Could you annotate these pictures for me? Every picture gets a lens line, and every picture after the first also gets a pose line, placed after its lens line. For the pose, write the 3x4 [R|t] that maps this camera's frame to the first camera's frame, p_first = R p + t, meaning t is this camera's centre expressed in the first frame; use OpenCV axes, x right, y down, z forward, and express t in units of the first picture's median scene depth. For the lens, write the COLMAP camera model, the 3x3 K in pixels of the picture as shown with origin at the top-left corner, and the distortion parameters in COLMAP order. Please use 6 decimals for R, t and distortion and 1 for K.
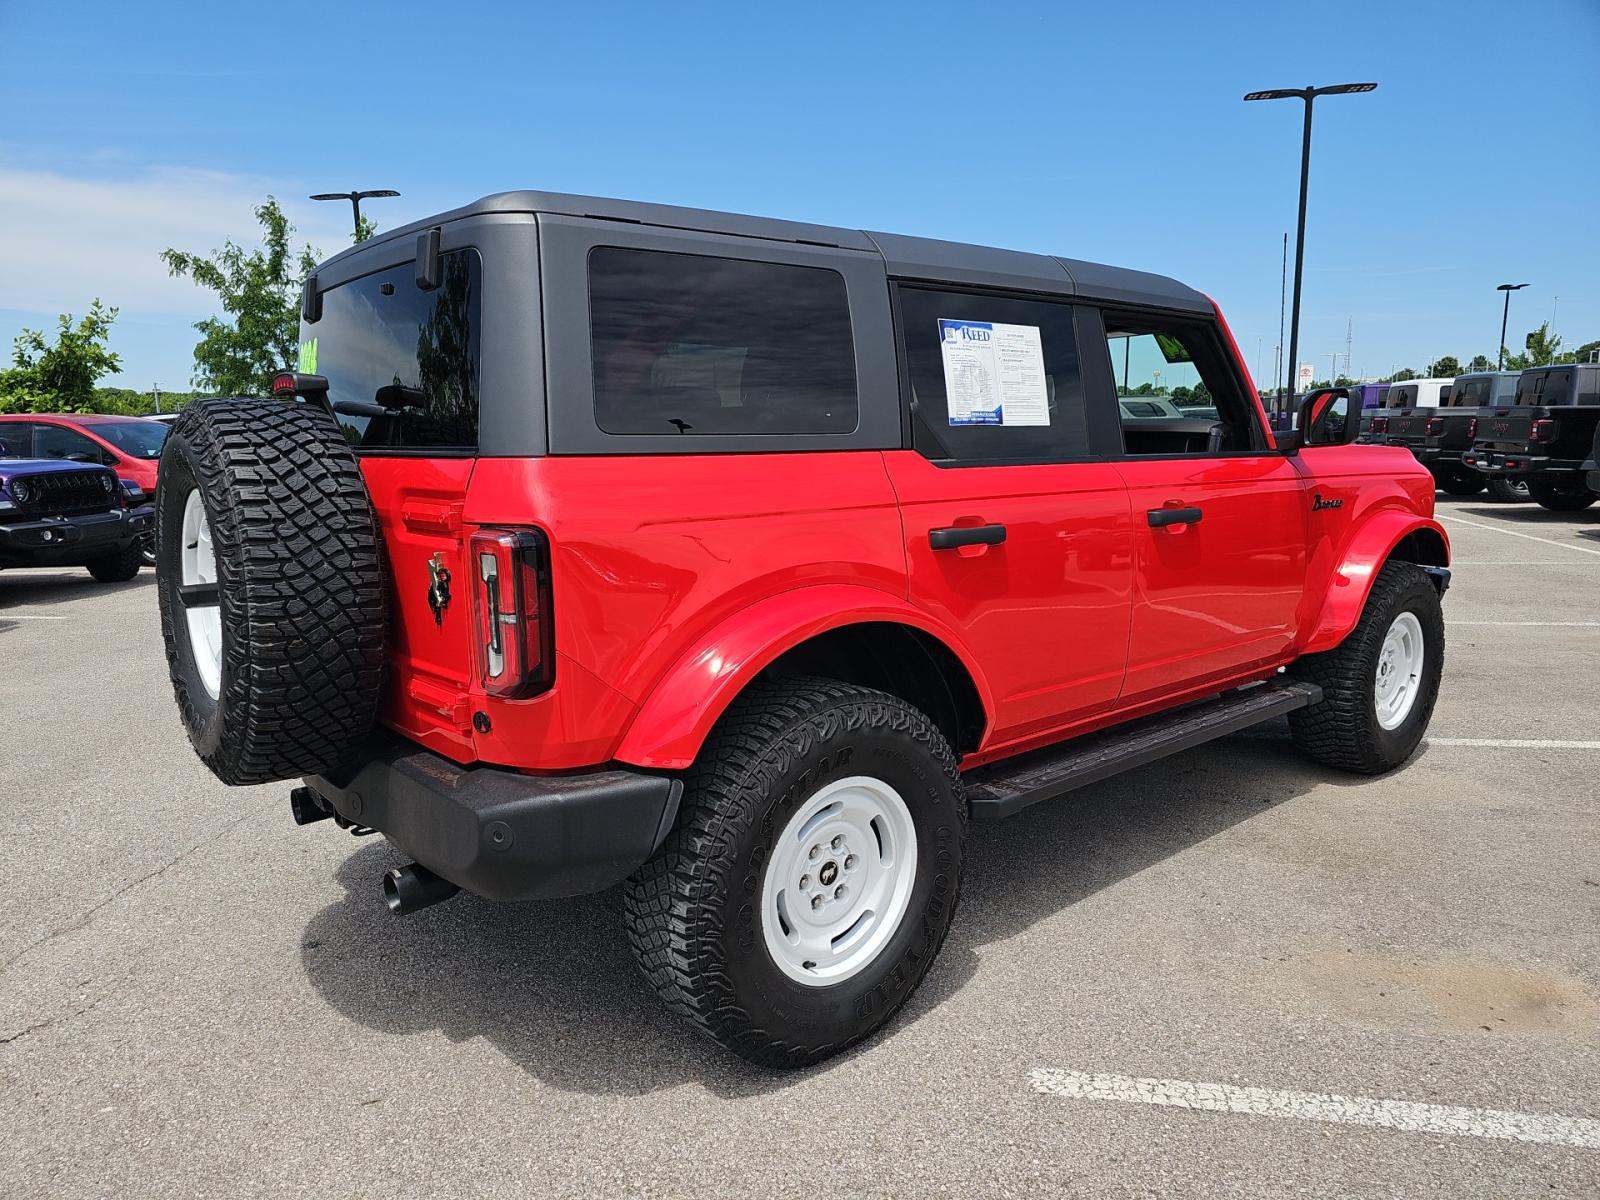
lens RADIAL K [[1049.1, 0, 789.4], [0, 1049.1, 597.4], [0, 0, 1]] dist [-0.001740, -0.011864]
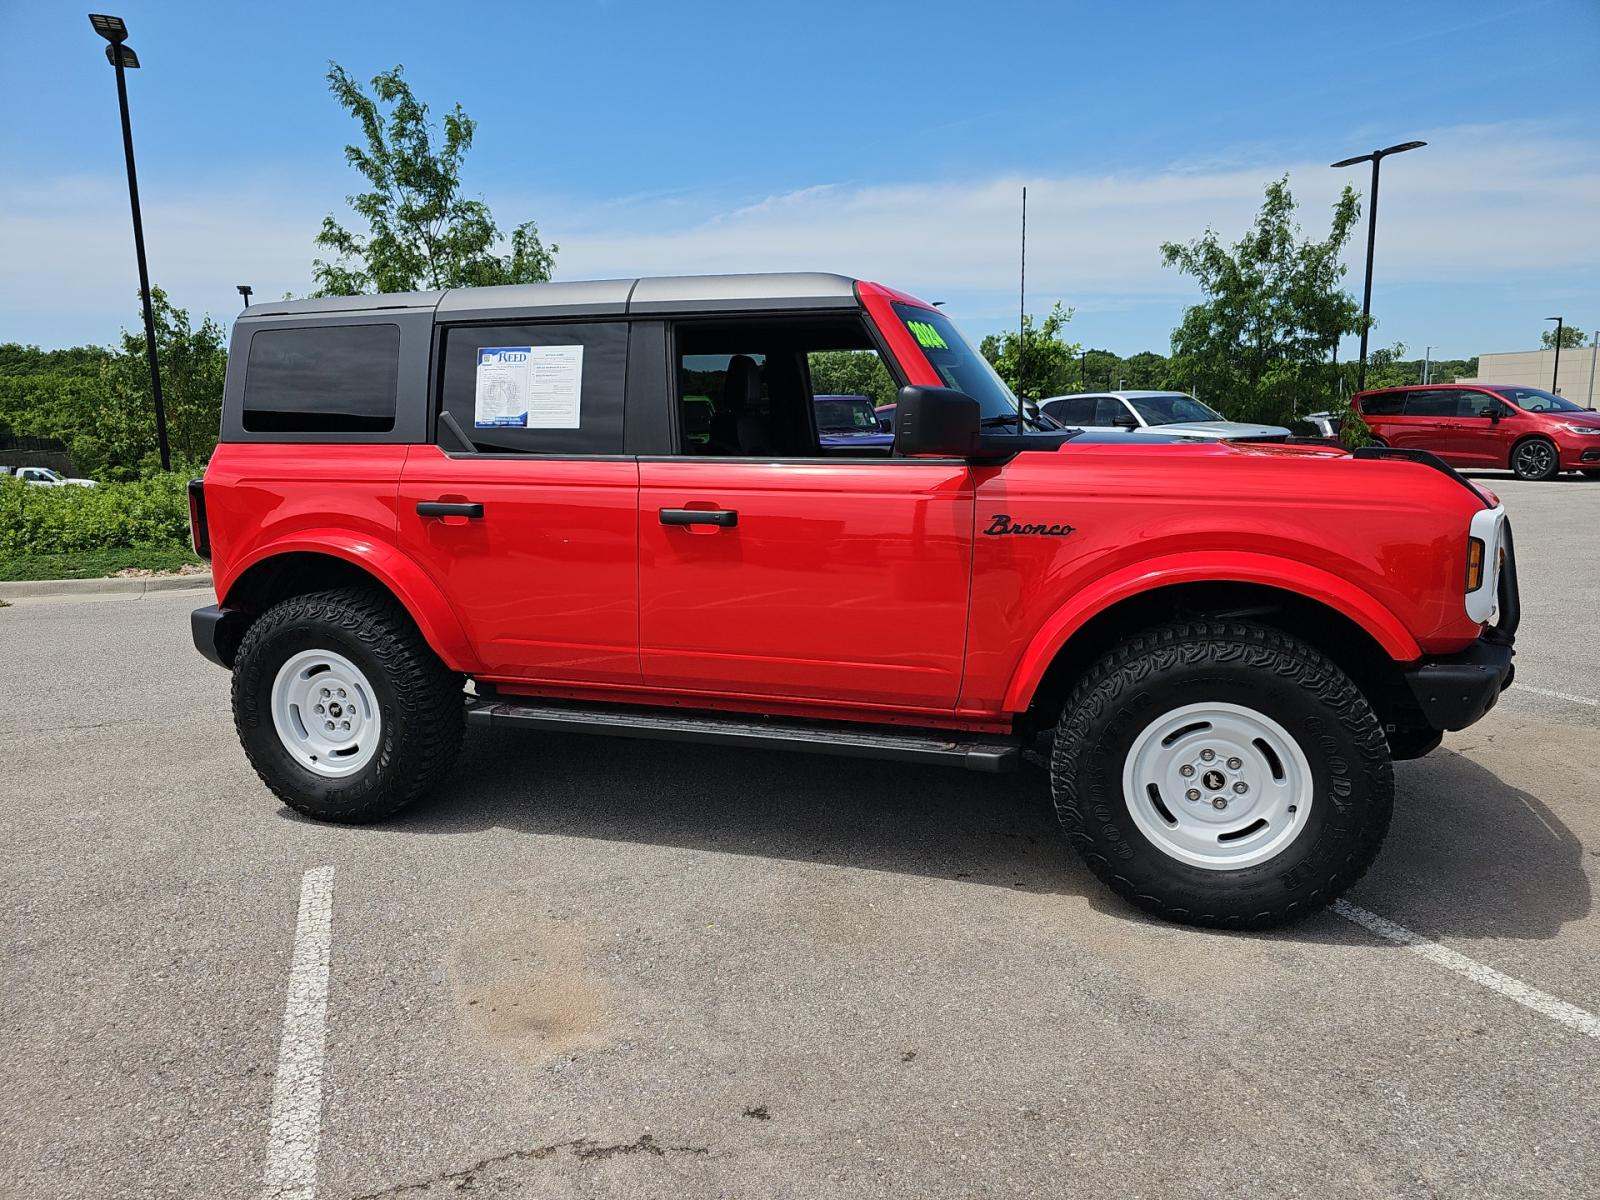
lens RADIAL K [[1049.1, 0, 791.5], [0, 1049.1, 598.3], [0, 0, 1]] dist [-0.001740, -0.011864]
pose [[0.564723, 0.149461, -0.811634, 1.504683], [-0.128245, 0.987410, 0.092599, -0.124540], [0.815256, 0.051795, 0.576780, 0.566160]]
